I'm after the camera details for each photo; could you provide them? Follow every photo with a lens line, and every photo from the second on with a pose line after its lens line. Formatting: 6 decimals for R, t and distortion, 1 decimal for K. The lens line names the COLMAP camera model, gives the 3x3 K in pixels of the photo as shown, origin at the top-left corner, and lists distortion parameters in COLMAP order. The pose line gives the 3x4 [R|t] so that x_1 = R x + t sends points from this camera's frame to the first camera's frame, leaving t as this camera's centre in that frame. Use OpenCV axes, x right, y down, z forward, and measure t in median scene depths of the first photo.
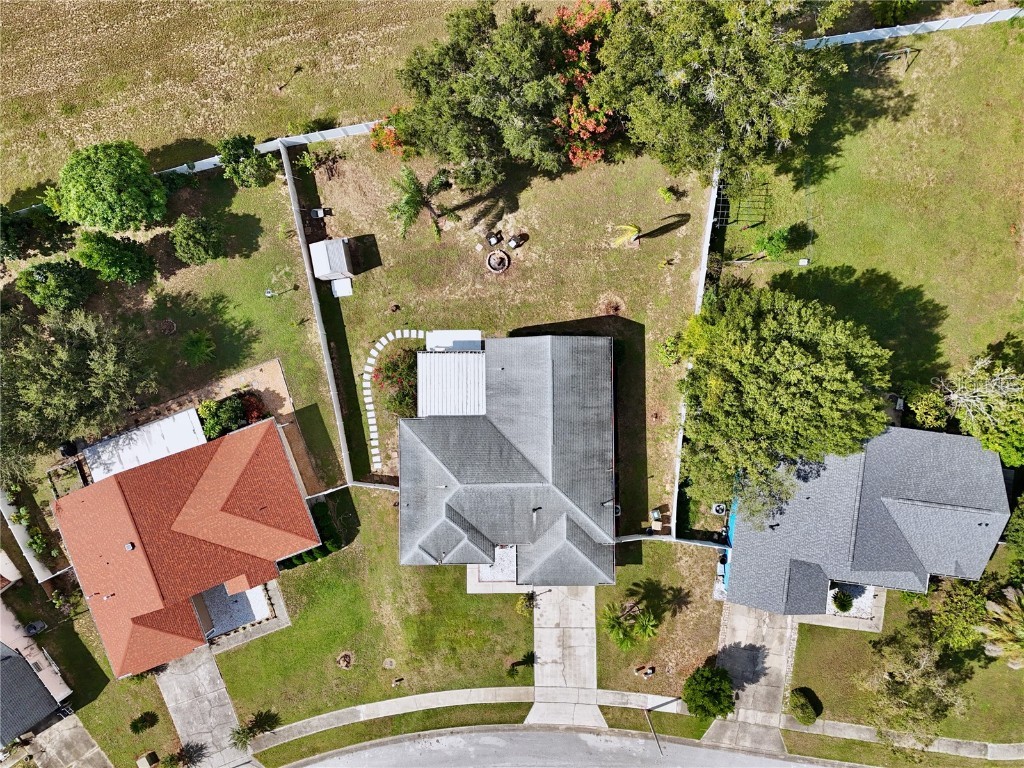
lens RADIAL K [[753.6, 0, 518.7], [0, 753.6, 390.3], [0, 0, 1]] dist [0.063815, -0.055143]
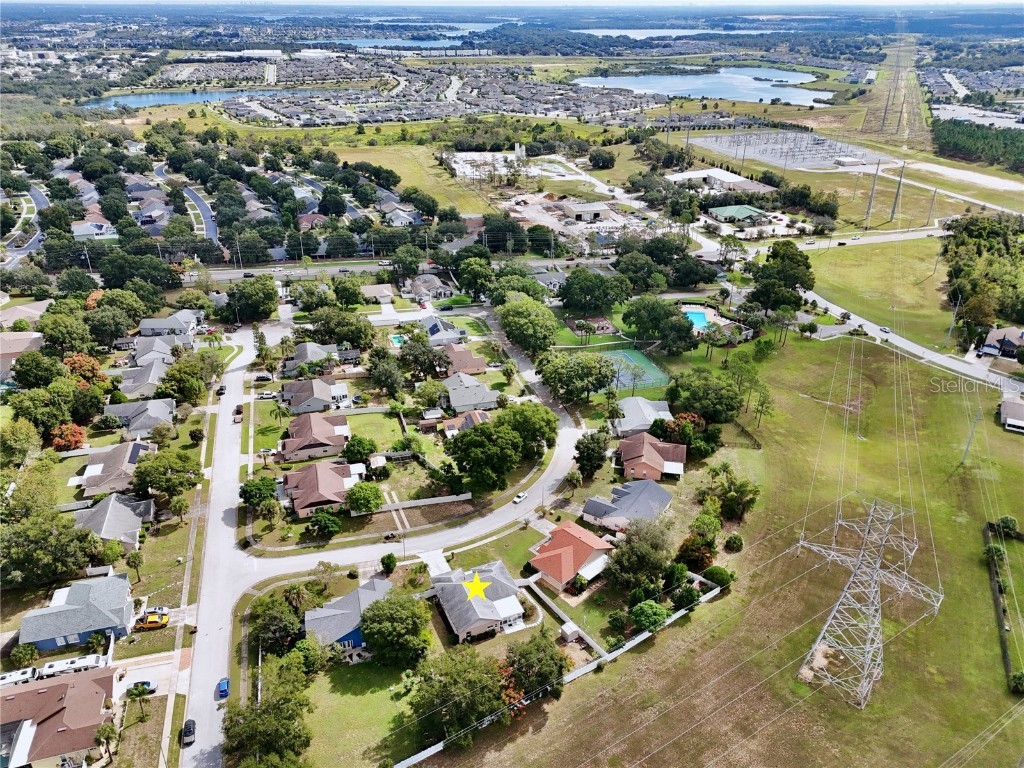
lens RADIAL K [[753.6, 0, 514.9], [0, 753.6, 387.6], [0, 0, 1]] dist [0.063815, -0.055143]
pose [[-0.921996, 0.187827, -0.338591, 0.640677], [-0.387003, -0.419208, 0.821276, -1.856179], [0.012318, 0.888249, 0.459197, -0.923135]]
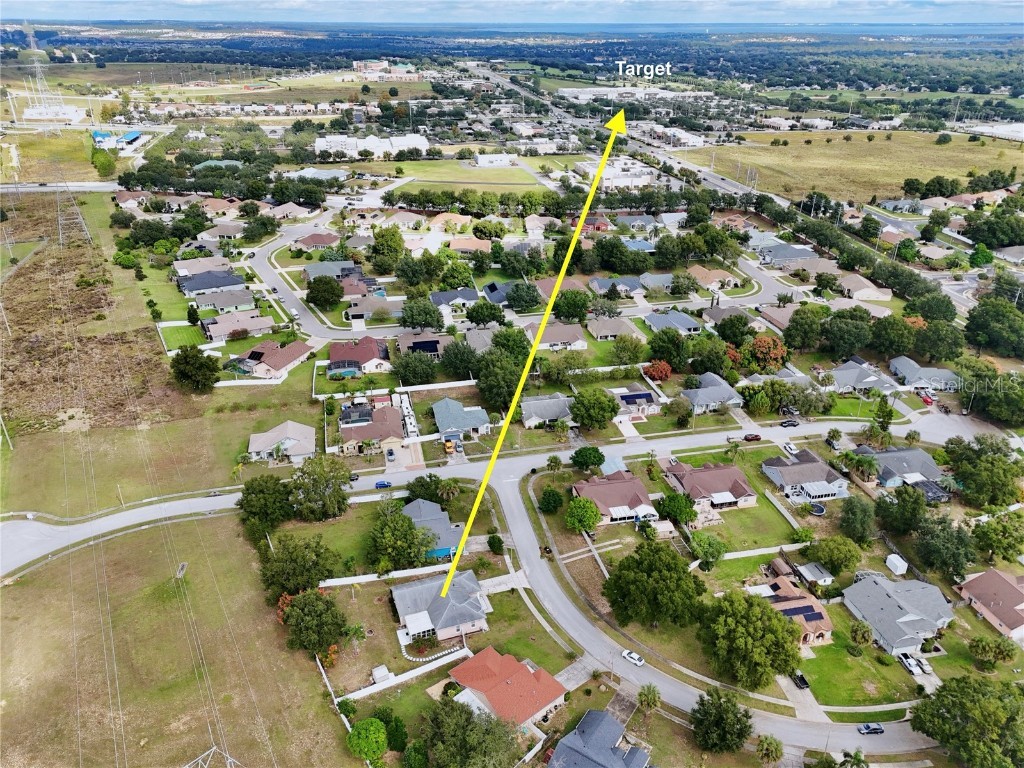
lens RADIAL K [[753.6, 0, 515.4], [0, 753.6, 382.8], [0, 0, 1]] dist [0.063815, -0.055143]
pose [[-0.334770, -0.392661, 0.856590, -2.123544], [0.942292, -0.143167, 0.302636, -0.368329], [0.003802, 0.908472, 0.417929, -0.894266]]
